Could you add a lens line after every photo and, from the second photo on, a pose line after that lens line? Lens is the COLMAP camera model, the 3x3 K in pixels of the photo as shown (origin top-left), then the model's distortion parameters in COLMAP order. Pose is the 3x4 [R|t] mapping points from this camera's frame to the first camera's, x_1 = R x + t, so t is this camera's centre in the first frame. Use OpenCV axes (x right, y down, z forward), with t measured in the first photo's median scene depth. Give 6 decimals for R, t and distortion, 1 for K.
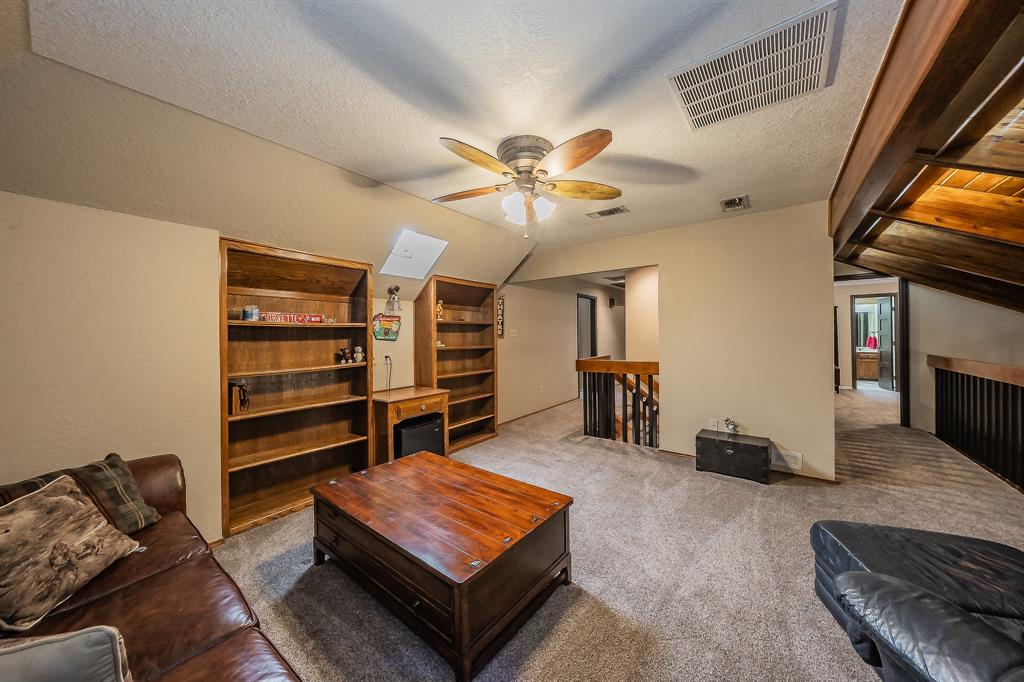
lens RADIAL K [[374.4, 0, 517.0], [0, 374.4, 333.5], [0, 0, 1]] dist [0.002670, -0.000429]
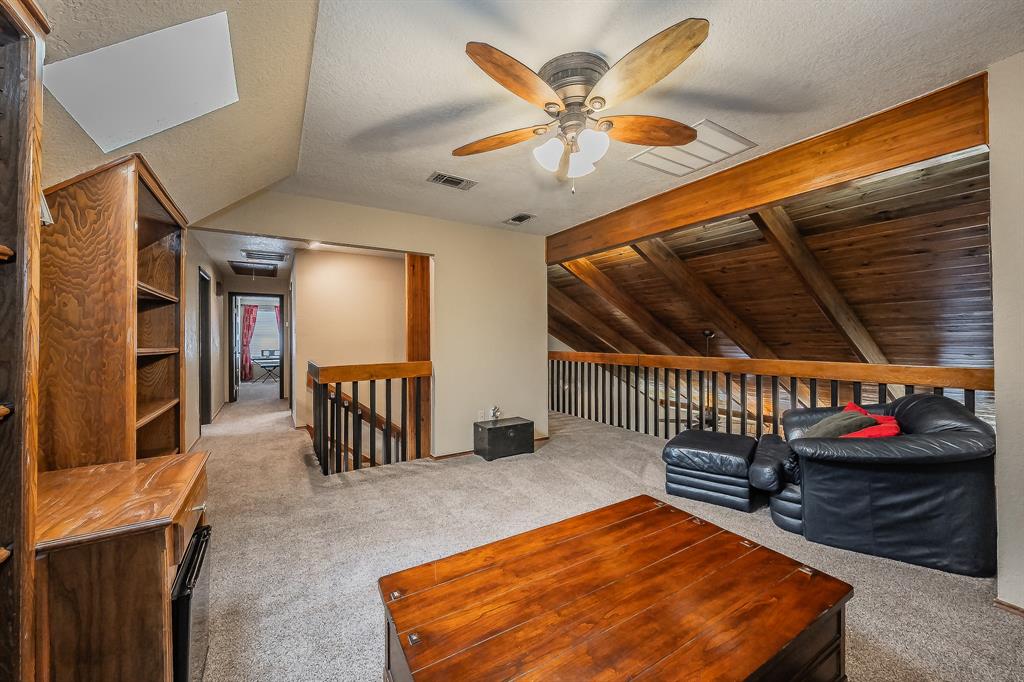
lens RADIAL K [[380.1, 0, 520.6], [0, 380.1, 339.8], [0, 0, 1]] dist [0.001641, -0.000006]
pose [[0.341424, 0.003396, 0.939903, -0.463388], [0.007131, 0.999955, -0.006203, 0.031976], [-0.939882, 0.008820, 0.341384, 0.526772]]
